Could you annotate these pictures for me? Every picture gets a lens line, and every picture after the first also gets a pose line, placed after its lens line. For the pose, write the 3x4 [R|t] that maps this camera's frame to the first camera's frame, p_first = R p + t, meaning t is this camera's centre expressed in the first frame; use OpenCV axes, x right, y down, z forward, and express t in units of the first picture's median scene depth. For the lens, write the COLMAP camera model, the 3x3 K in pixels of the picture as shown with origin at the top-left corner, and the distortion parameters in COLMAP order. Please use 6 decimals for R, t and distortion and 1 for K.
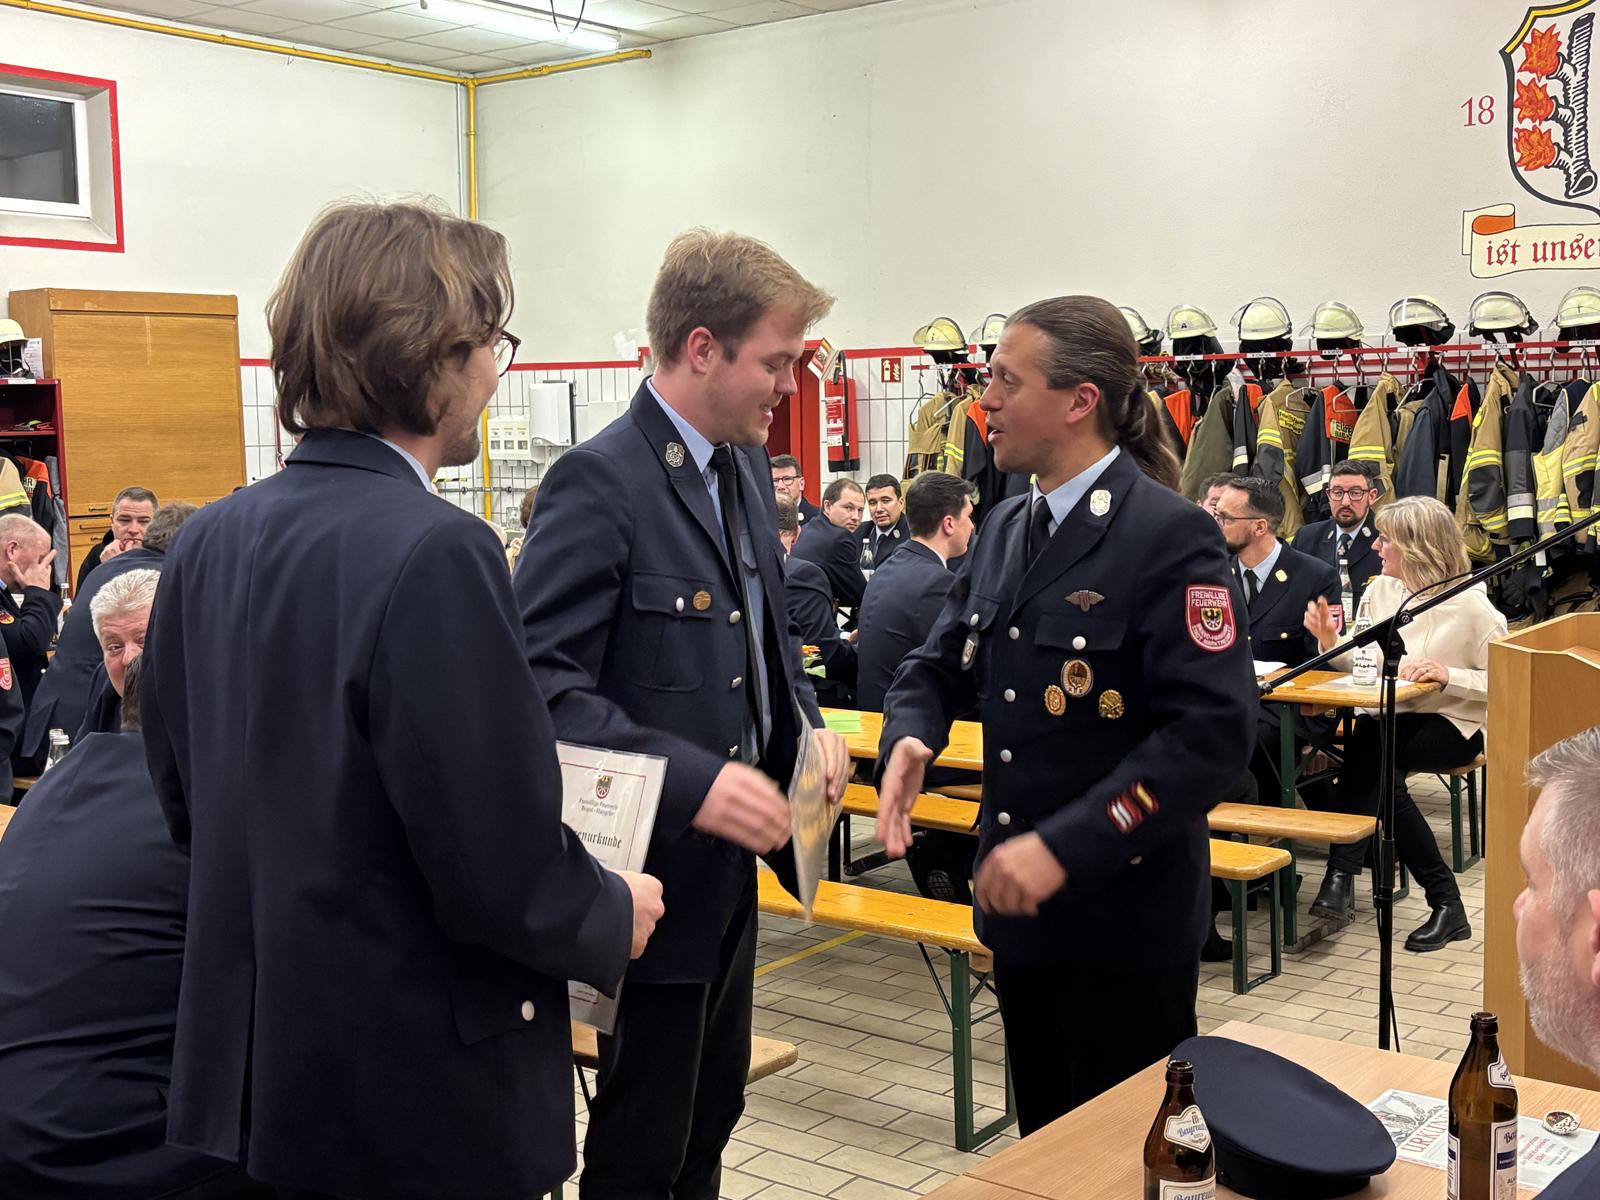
lens RADIAL K [[1889.1, 0, 813.7], [0, 1889.1, 583.1], [0, 0, 1]] dist [0.034990, 0.000000]
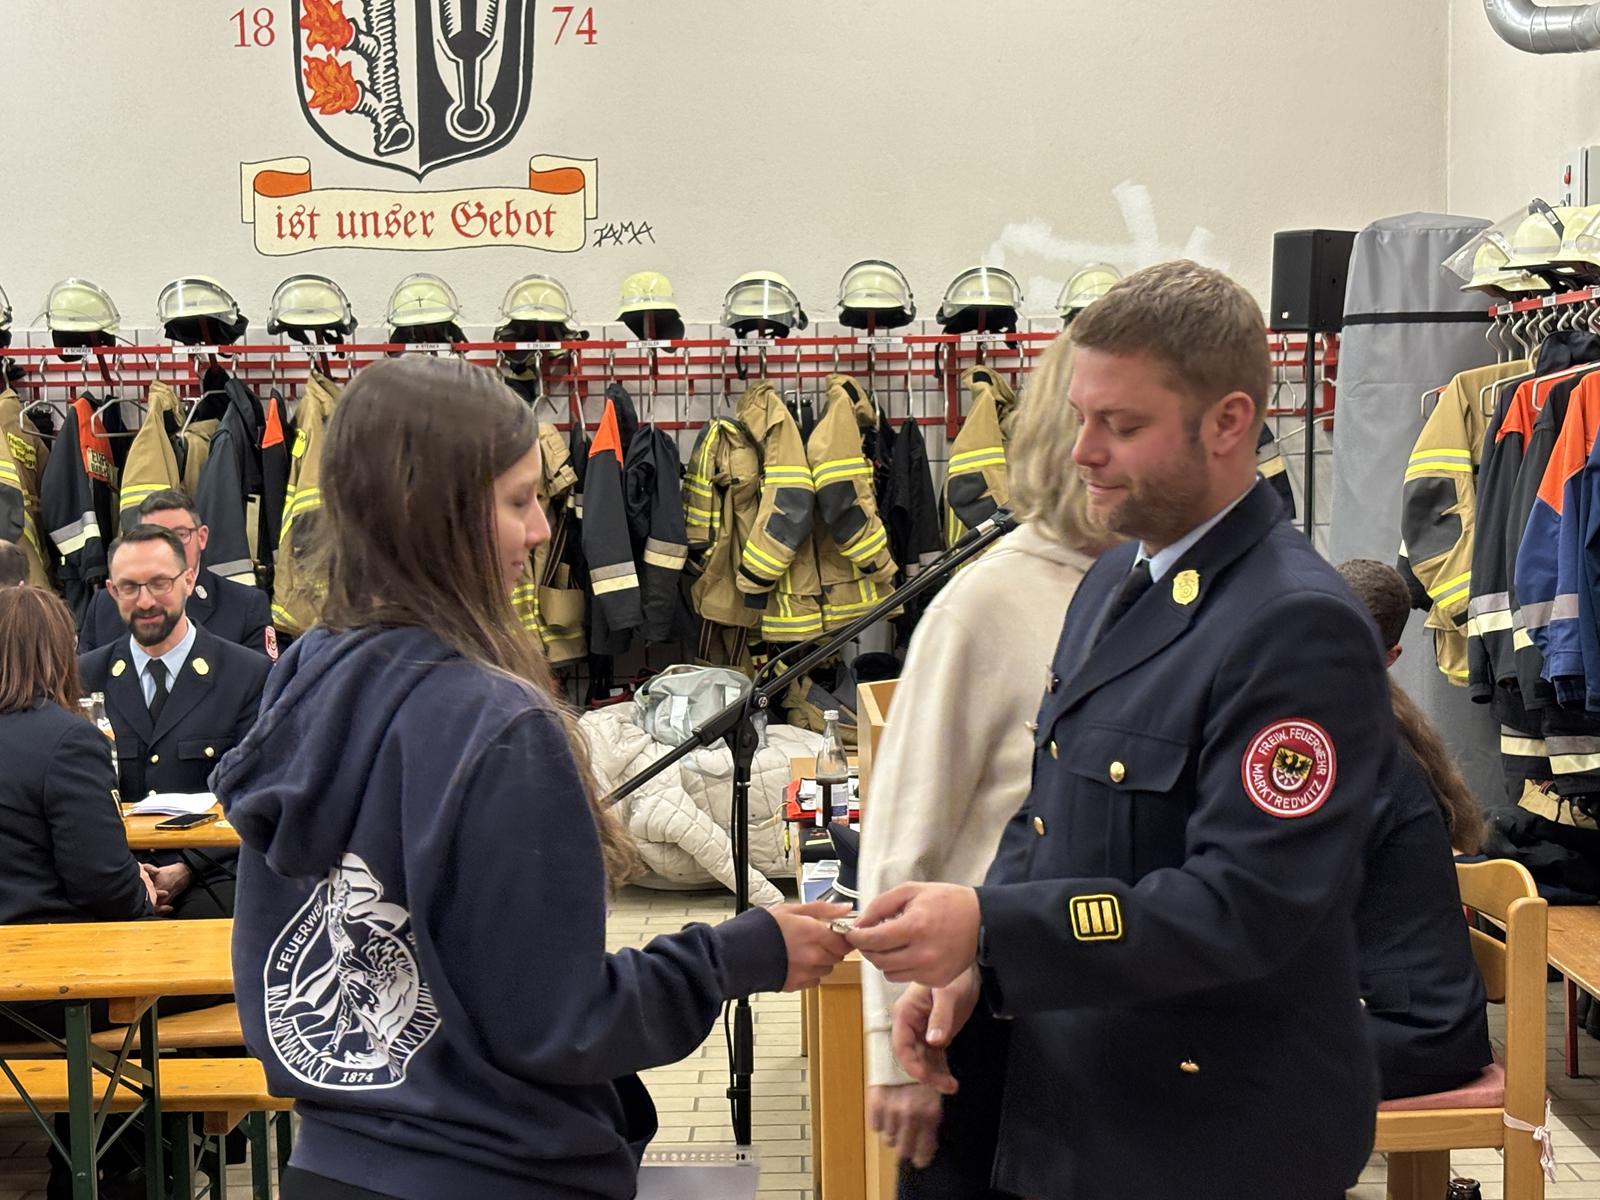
lens RADIAL K [[2617.5, 0, 813.7], [0, 2617.5, 631.6], [0, 0, 1]] dist [0.143317, 0.000000]
pose [[0.786432, -0.042382, 0.616221, -0.122850], [0.055334, 0.998466, -0.001946, -0.001668], [-0.615193, 0.035629, 0.787571, 0.072275]]
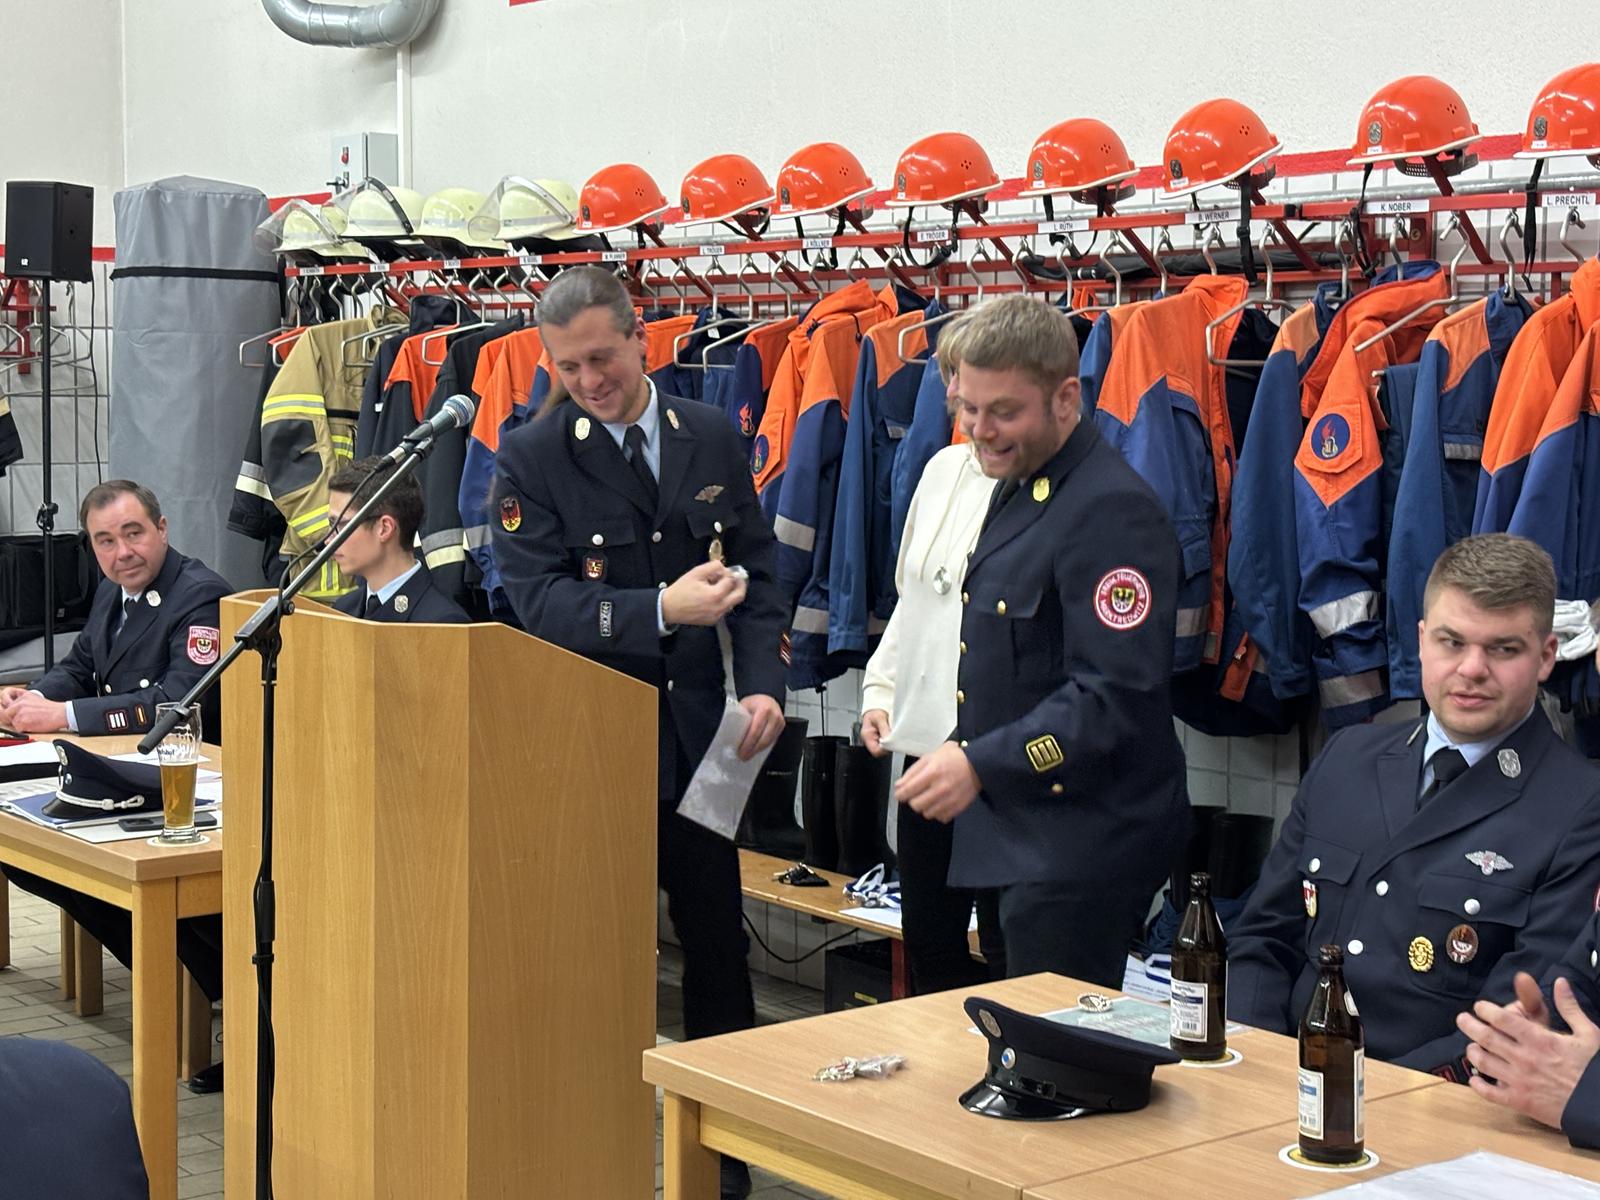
lens RADIAL K [[2617.5, 0, 821.8], [0, 2617.5, 579.3], [0, 0, 1]] dist [0.143317, 0.000000]
pose [[0.234888, -0.058929, 0.970235, -0.300848], [0.073832, 0.996359, 0.042641, -0.009924], [-0.969214, 0.061618, 0.238384, 0.196341]]
